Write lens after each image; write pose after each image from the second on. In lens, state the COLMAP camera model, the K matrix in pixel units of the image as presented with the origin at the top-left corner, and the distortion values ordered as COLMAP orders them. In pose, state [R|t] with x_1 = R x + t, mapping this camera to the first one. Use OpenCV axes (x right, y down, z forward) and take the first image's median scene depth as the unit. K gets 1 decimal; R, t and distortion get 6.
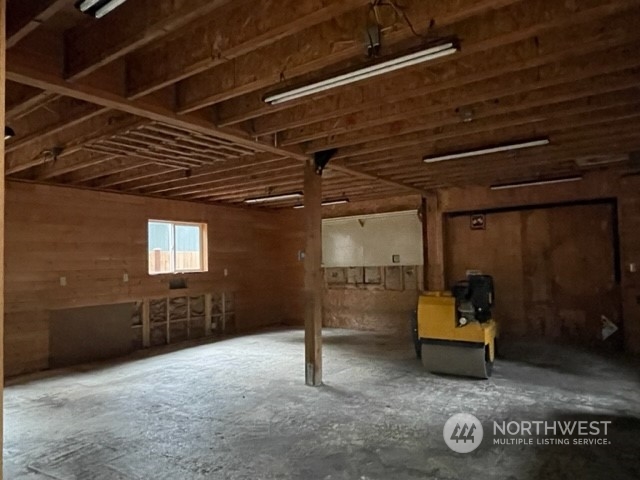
lens RADIAL K [[436.3, 0, 315.8], [0, 436.3, 240.8], [0, 0, 1]] dist [0.004493, -0.015296]
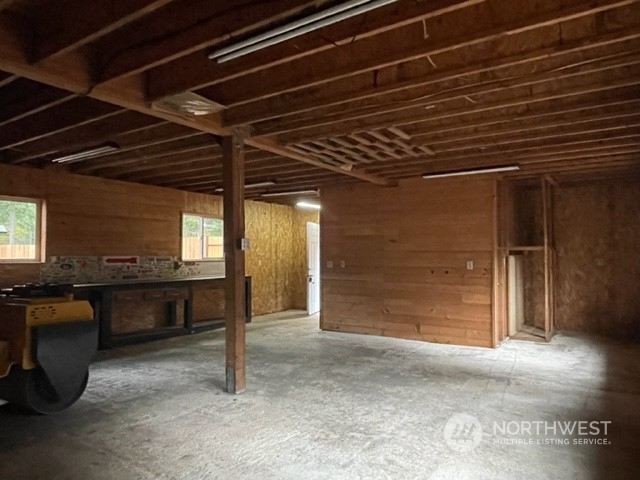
lens RADIAL K [[436.3, 0, 315.8], [0, 436.3, 240.8], [0, 0, 1]] dist [0.004493, -0.015296]
pose [[-0.999390, 0.022044, -0.027079, -0.159751], [0.023869, 0.997330, -0.069014, 0.096692], [0.025486, -0.069618, -0.997248, 2.033711]]
